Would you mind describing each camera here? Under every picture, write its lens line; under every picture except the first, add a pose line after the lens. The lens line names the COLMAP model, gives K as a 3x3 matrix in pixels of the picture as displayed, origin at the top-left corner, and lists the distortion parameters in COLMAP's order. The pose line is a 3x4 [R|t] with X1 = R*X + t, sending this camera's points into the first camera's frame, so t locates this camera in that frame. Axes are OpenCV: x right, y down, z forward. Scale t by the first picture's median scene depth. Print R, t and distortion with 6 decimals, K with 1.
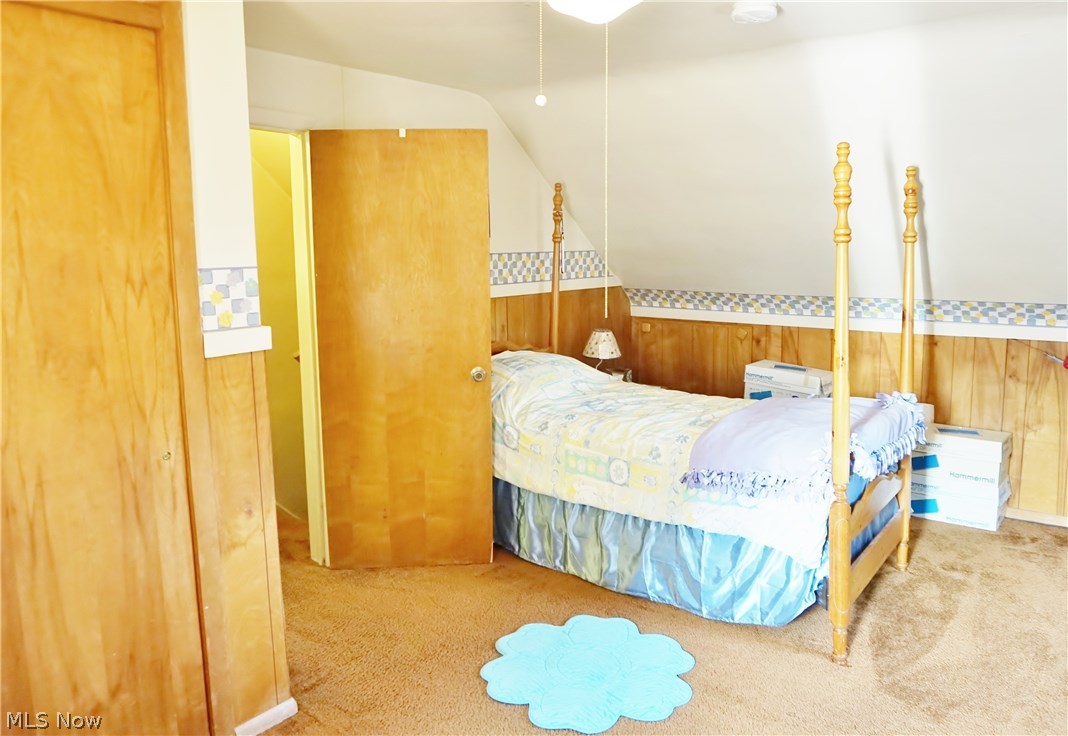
lens RADIAL K [[802.2, 0, 534.6], [0, 802.2, 367.6], [0, 0, 1]] dist [-0.028484, 0.000237]
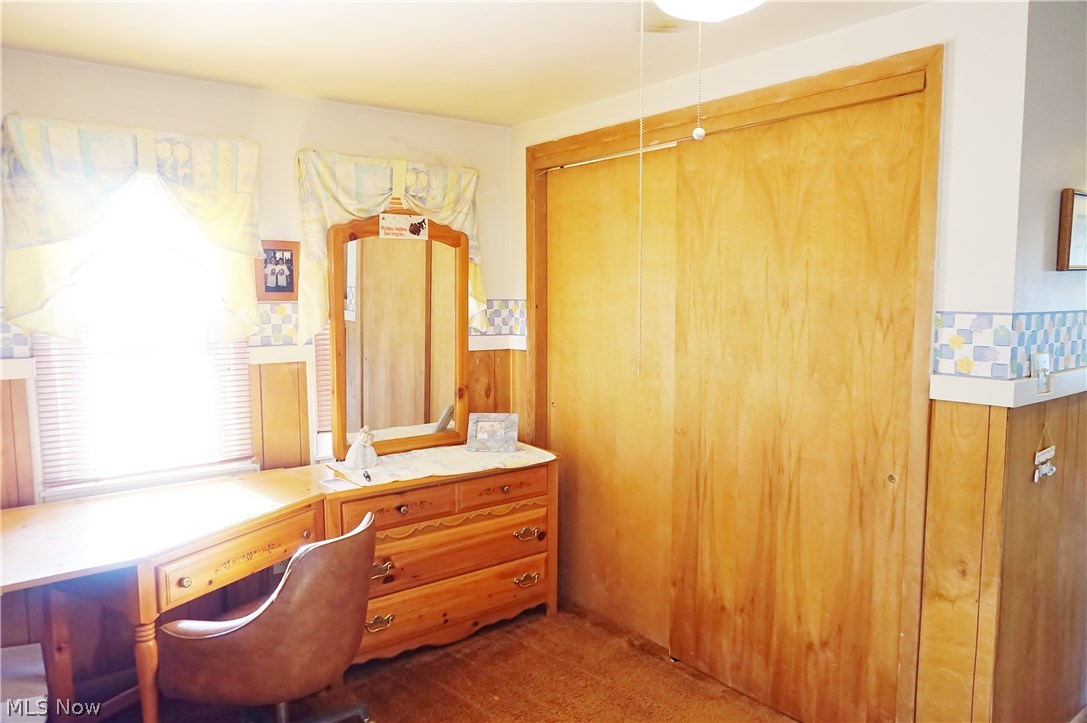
lens RADIAL K [[736.3, 0, 544.2], [0, 736.3, 359.2], [0, 0, 1]] dist [-0.009093, -0.001579]
pose [[-0.259157, 0.113445, -0.959150, 0.642113], [-0.137851, 0.978566, 0.152988, -0.144564], [0.955947, 0.171867, -0.237963, 0.787005]]
